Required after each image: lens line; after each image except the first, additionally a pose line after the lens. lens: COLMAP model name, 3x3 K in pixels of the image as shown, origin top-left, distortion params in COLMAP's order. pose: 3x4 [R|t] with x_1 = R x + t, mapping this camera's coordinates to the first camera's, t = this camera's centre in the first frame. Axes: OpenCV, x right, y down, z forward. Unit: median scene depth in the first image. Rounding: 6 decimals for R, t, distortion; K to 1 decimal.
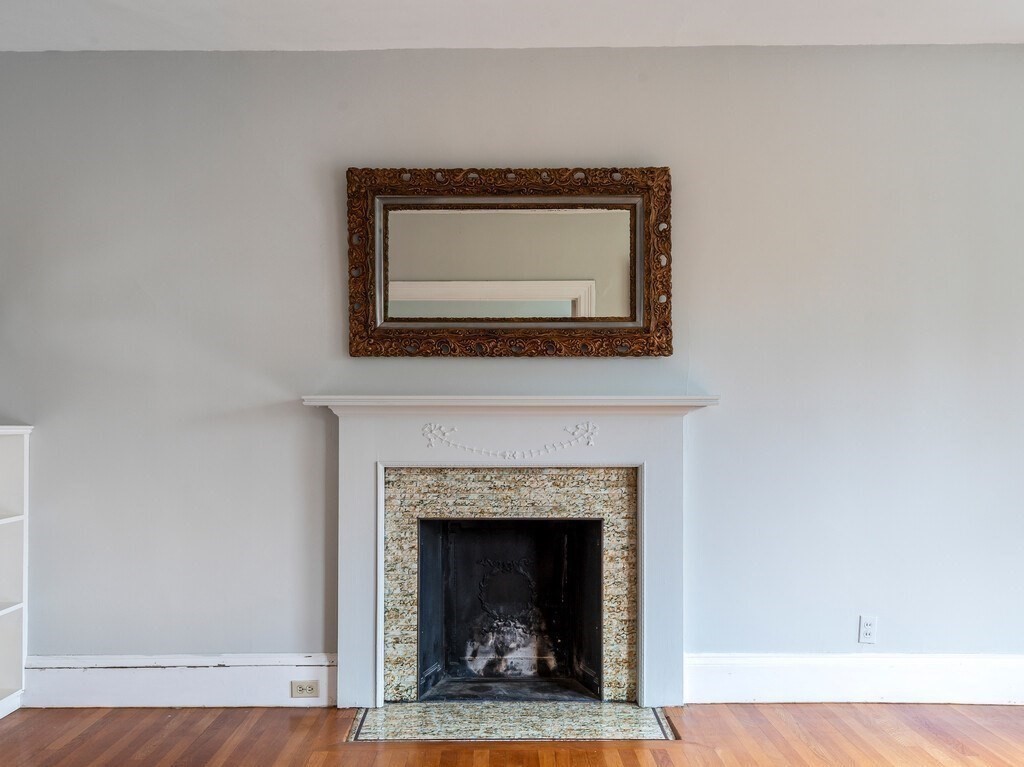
lens RADIAL K [[1075.9, 0, 510.7], [0, 1075.9, 400.6], [0, 0, 1]] dist [0.024875, 0.000000]
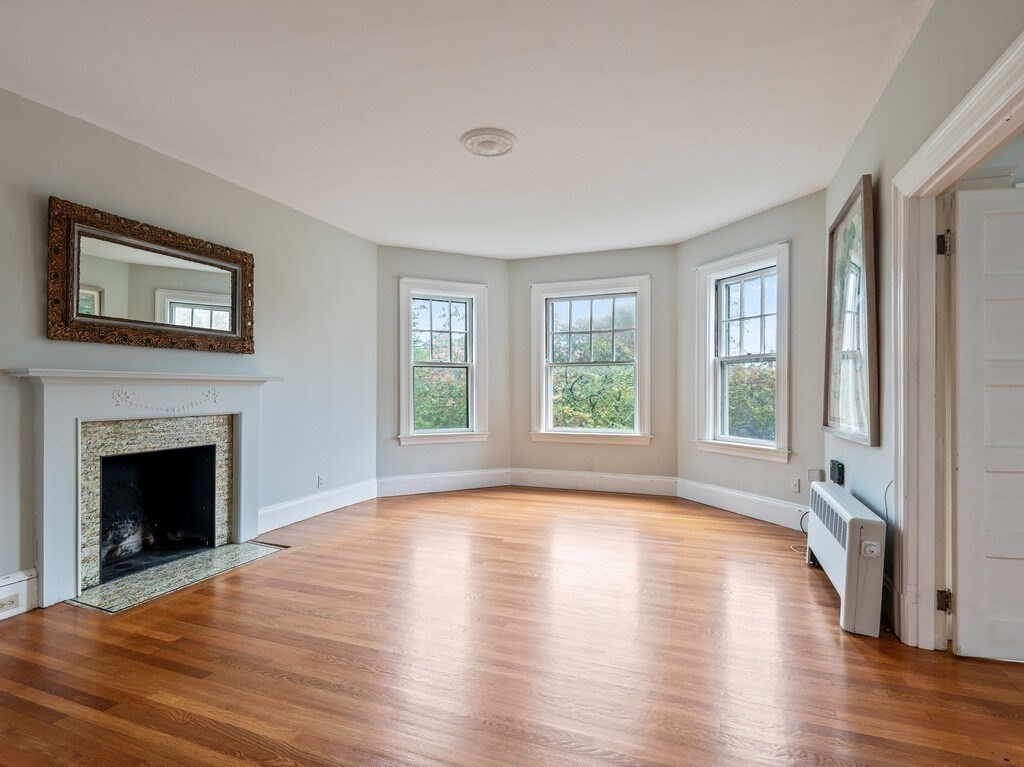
lens RADIAL K [[523.0, 0, 510.3], [0, 523.0, 390.0], [0, 0, 1]] dist [0.018621, -0.009065]
pose [[0.366403, -0.000796, 0.930456, -0.541766], [-0.008487, 0.999955, 0.004197, 0.013551], [-0.930418, -0.009435, 0.366379, 0.239777]]
